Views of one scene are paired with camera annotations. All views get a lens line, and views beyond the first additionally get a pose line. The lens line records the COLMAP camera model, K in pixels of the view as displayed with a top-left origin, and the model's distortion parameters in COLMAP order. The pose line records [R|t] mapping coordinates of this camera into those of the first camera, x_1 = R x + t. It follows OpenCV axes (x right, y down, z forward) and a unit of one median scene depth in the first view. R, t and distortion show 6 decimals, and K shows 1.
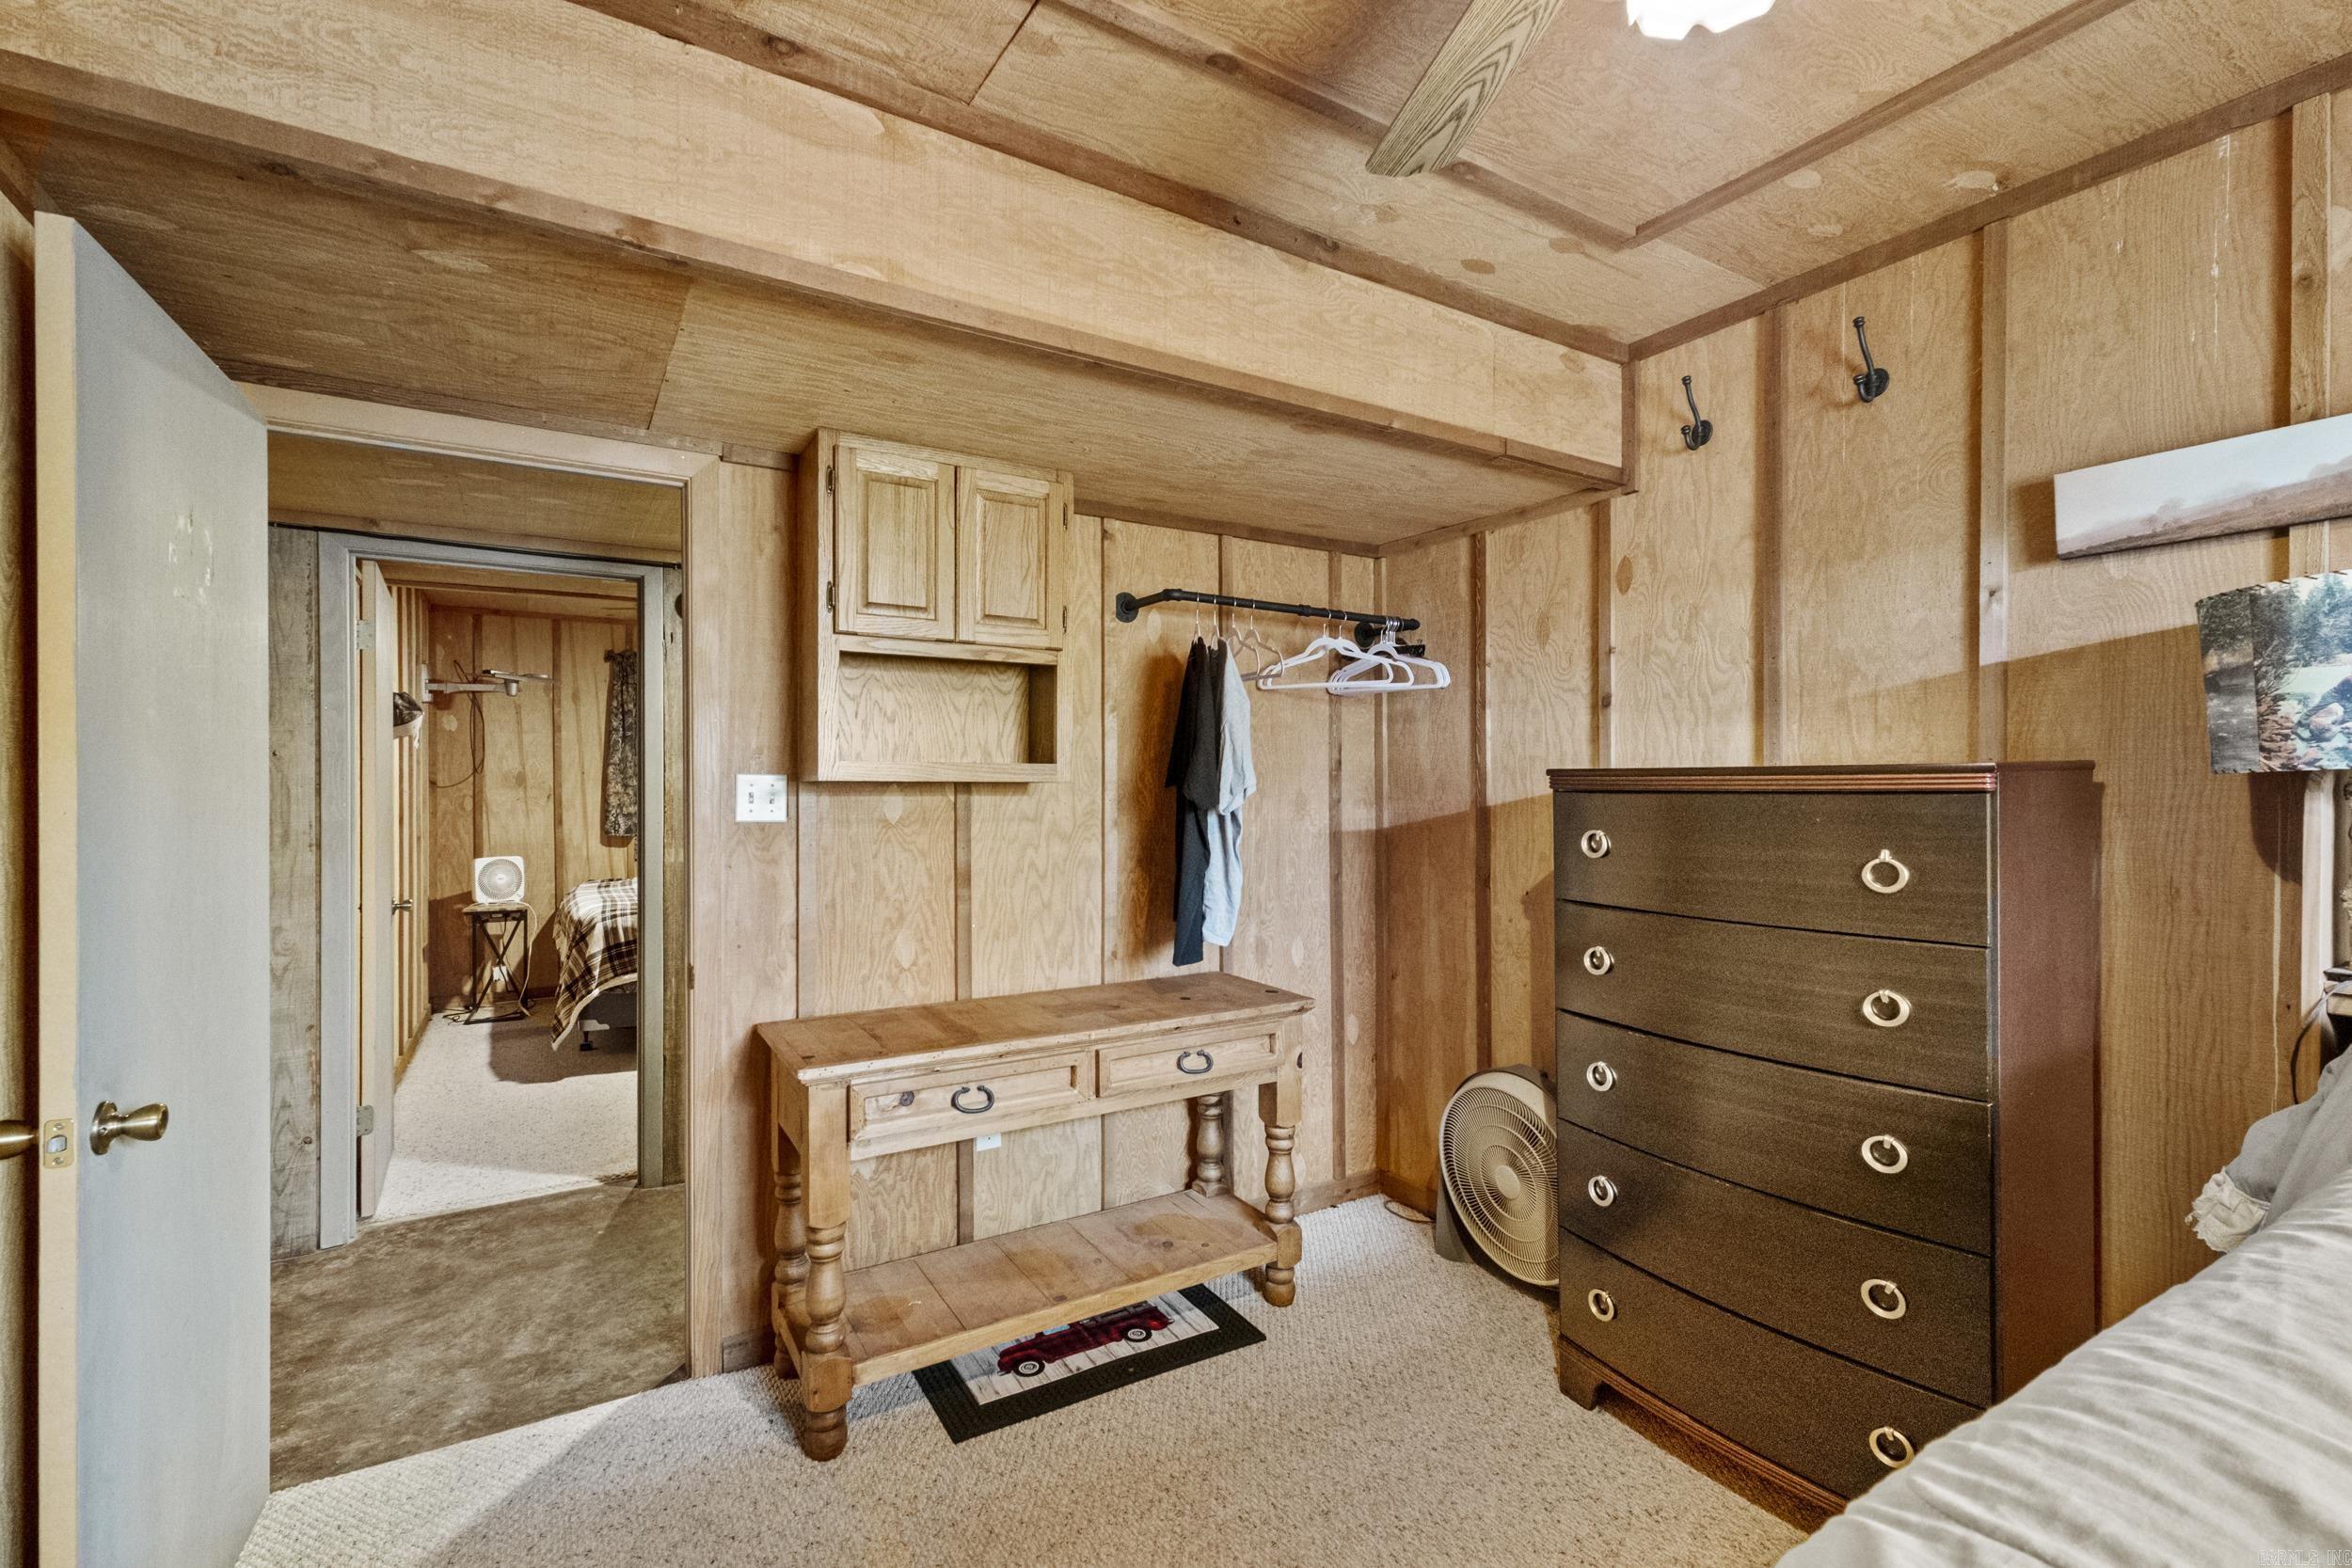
lens RADIAL K [[1034.8, 0, 1176.5], [0, 1034.8, 781.8], [0, 0, 1]] dist [0.007333, 0.000216]
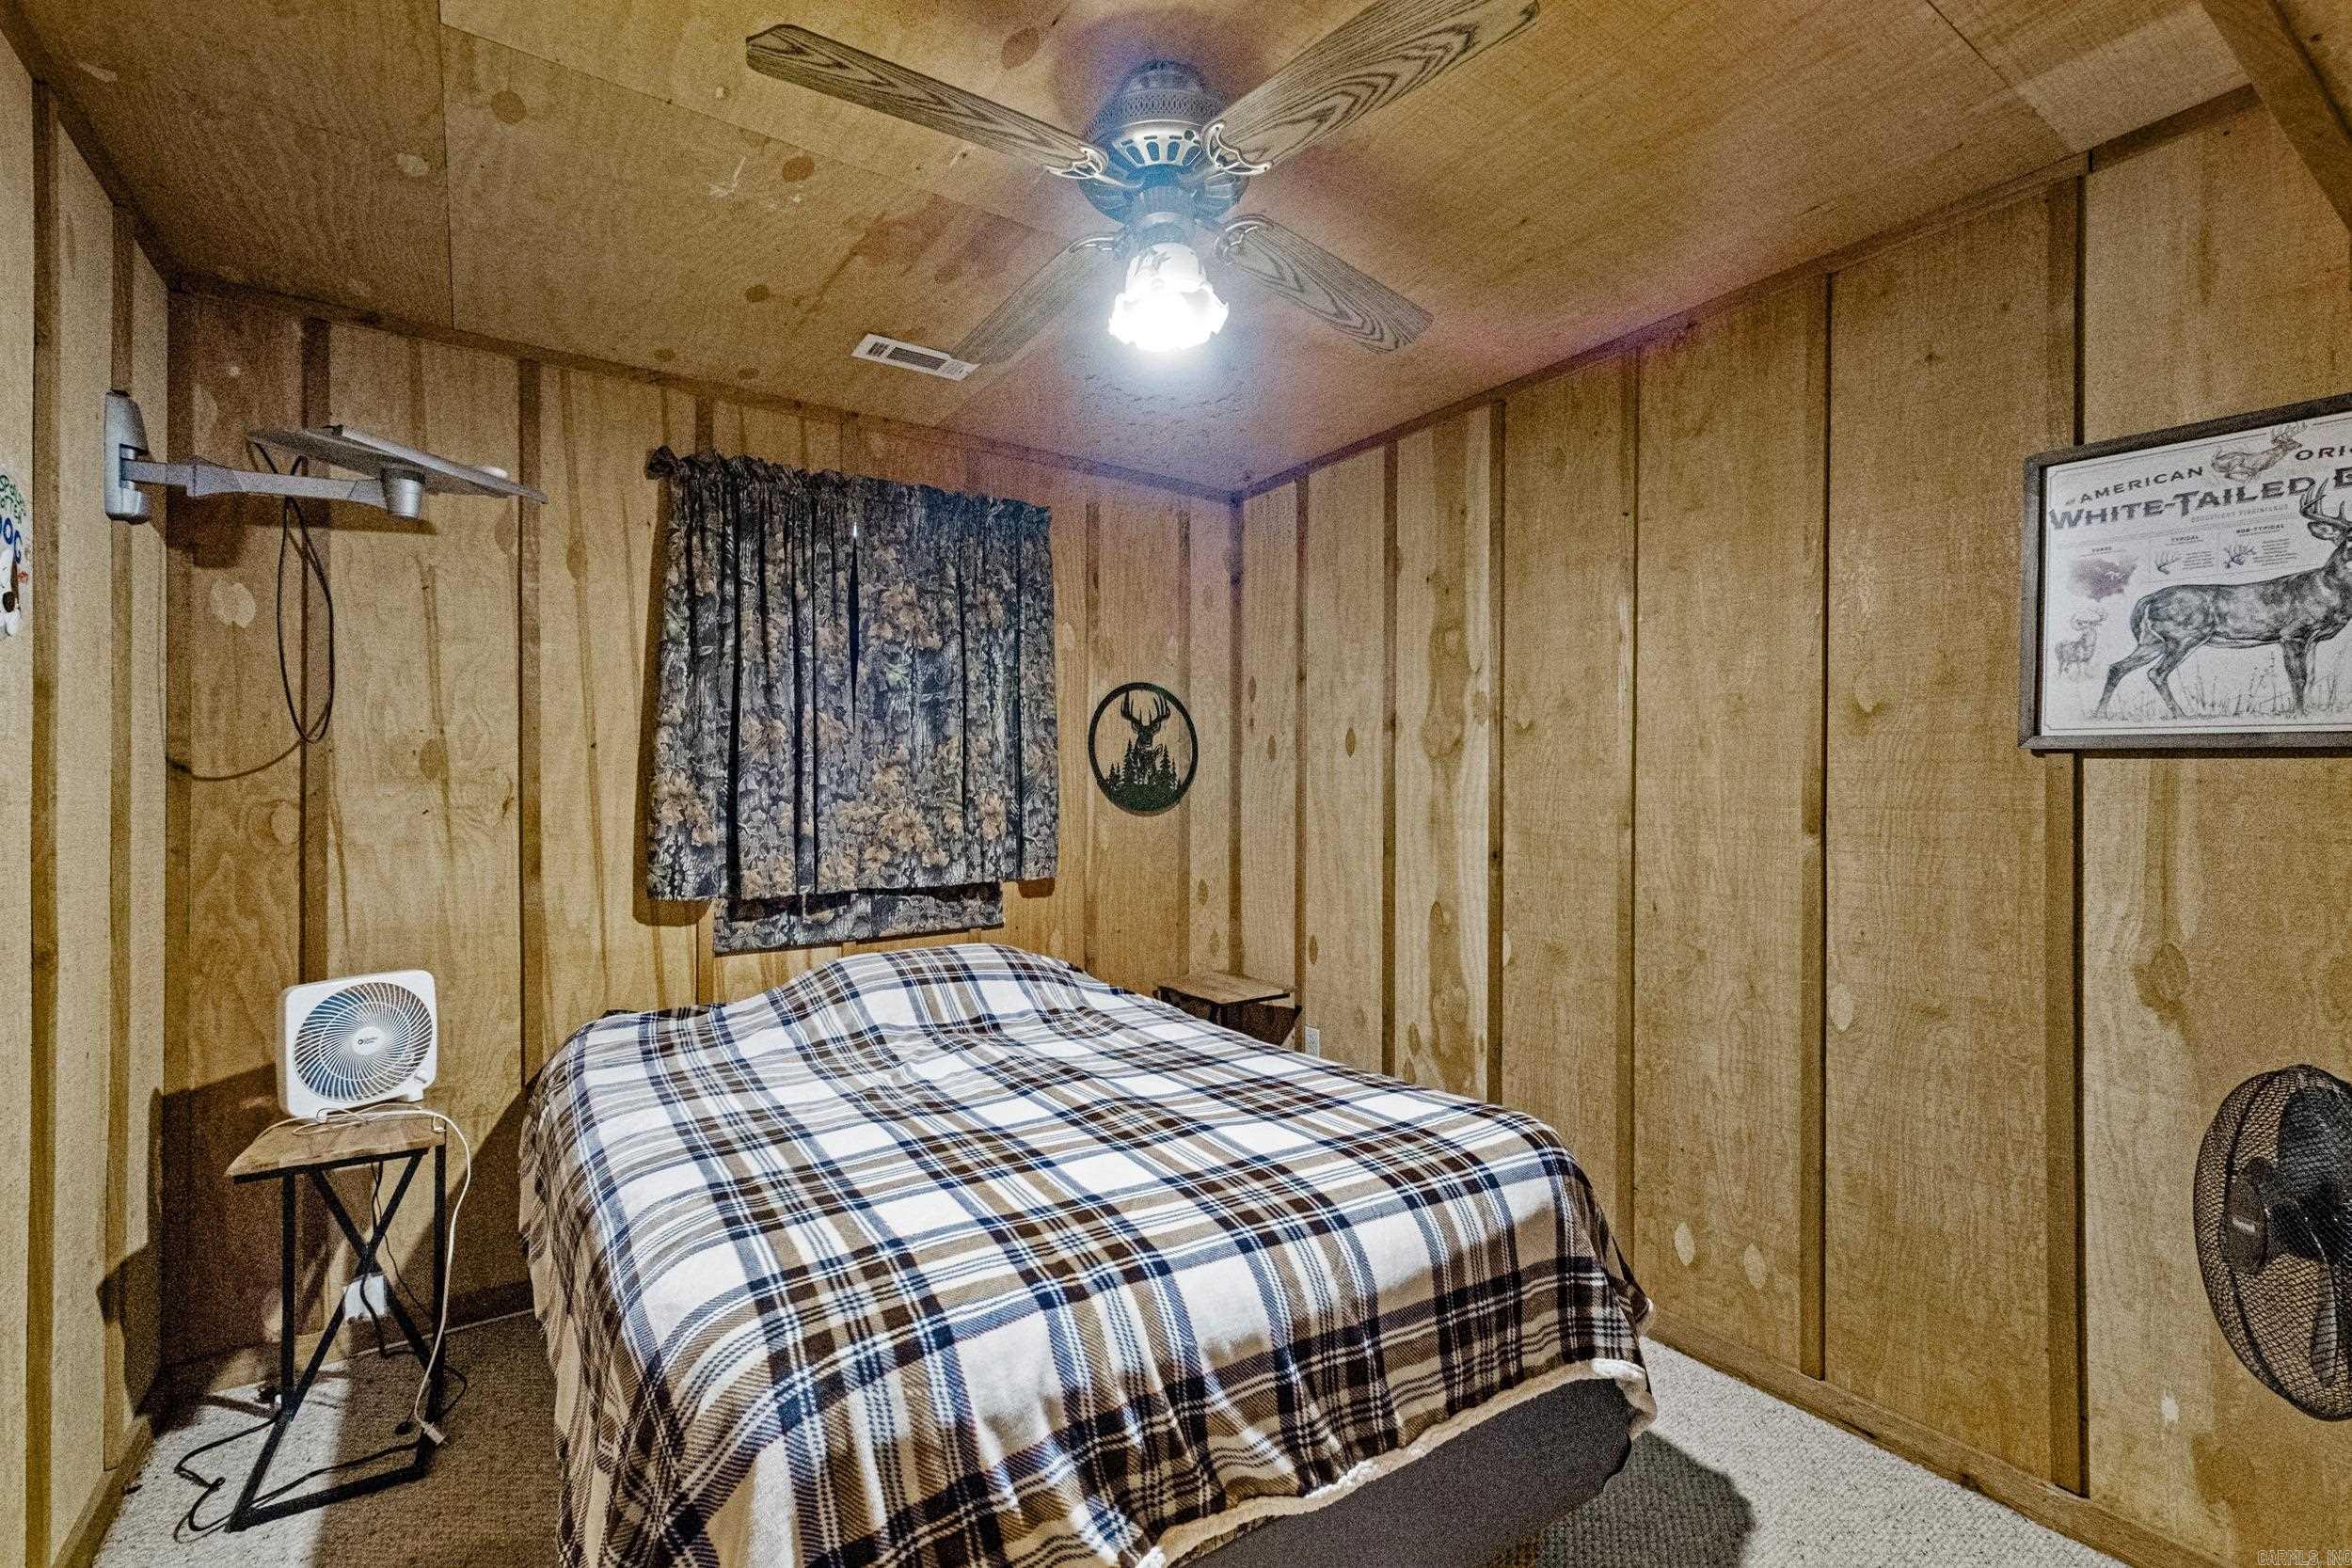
lens RADIAL K [[1034.8, 0, 1175.3], [0, 1034.8, 768.5], [0, 0, 1]] dist [0.007333, 0.000216]
pose [[0.999245, 0.006346, 0.038342, -0.368911], [-0.006184, 0.999972, -0.004329, 0.000855], [-0.038368, 0.004089, 0.999255, 0.600422]]
